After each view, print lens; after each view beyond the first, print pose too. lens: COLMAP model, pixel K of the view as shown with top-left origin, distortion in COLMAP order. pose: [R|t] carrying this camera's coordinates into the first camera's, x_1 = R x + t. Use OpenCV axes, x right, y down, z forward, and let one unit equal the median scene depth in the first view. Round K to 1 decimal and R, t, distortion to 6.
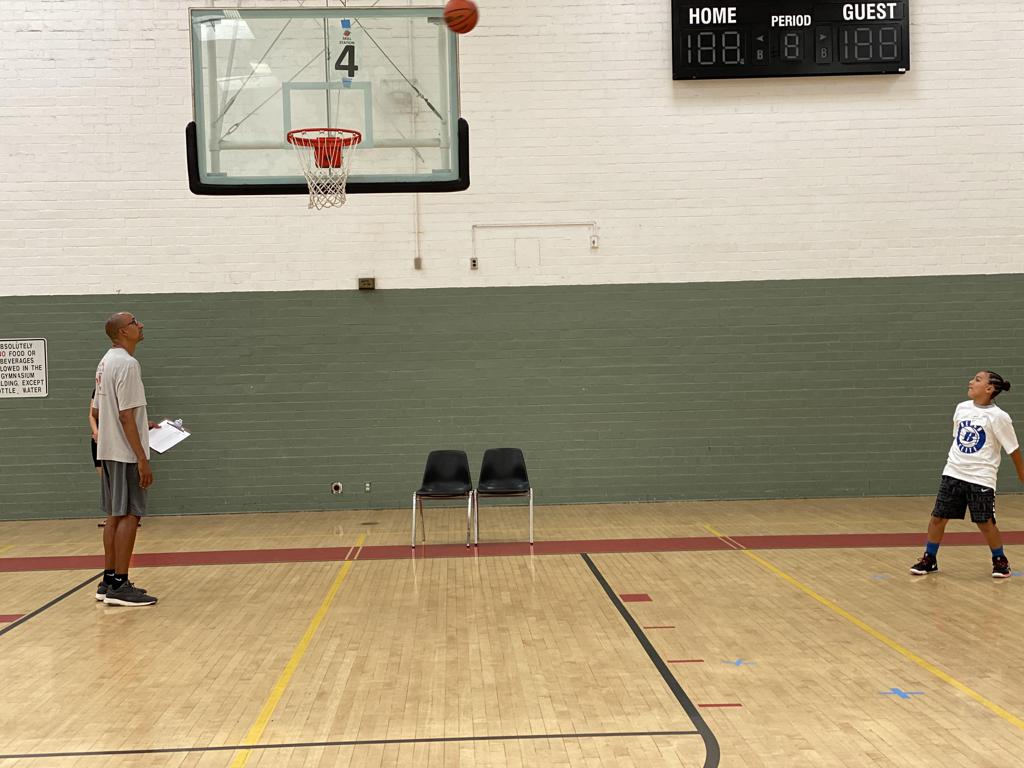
lens RADIAL K [[1534.8, 0, 491.3], [0, 1534.8, 447.1], [0, 0, 1]] dist [0.099663, 0.000000]
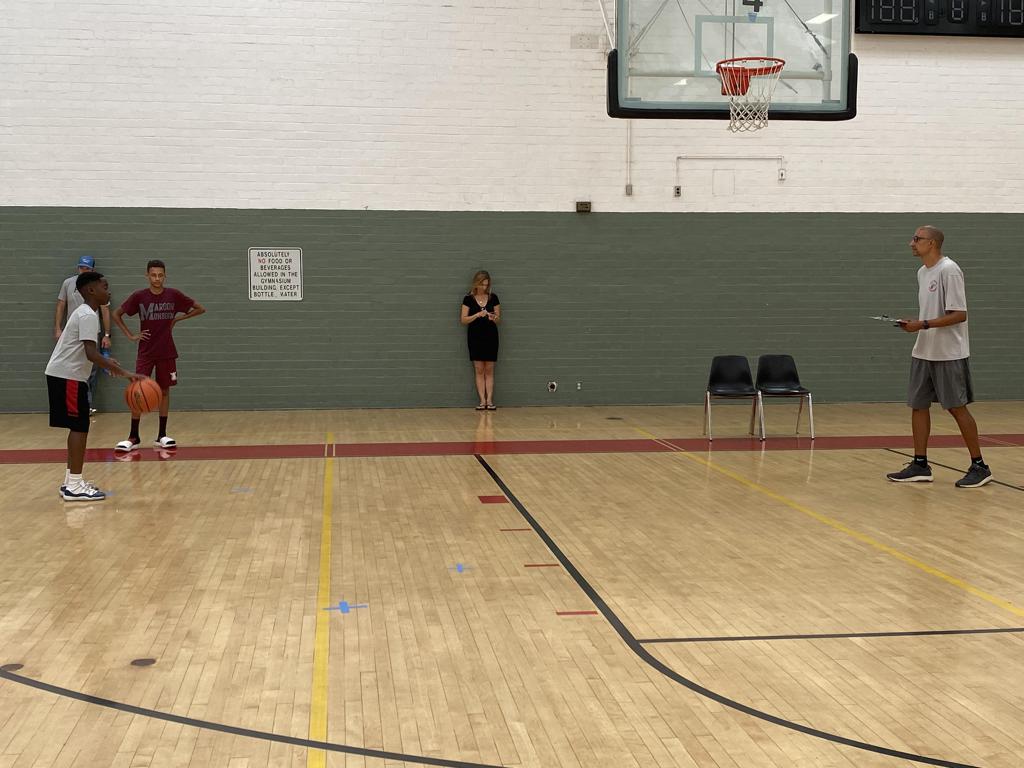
lens RADIAL K [[1332.7, 0, 516.7], [0, 1332.7, 375.0], [0, 0, 1]] dist [0.103520, 0.000000]
pose [[0.994697, 0.017137, 0.101410, -0.230333], [-0.018197, 0.999789, 0.009533, 0.008487], [-0.101225, -0.011328, 0.994799, 0.035210]]
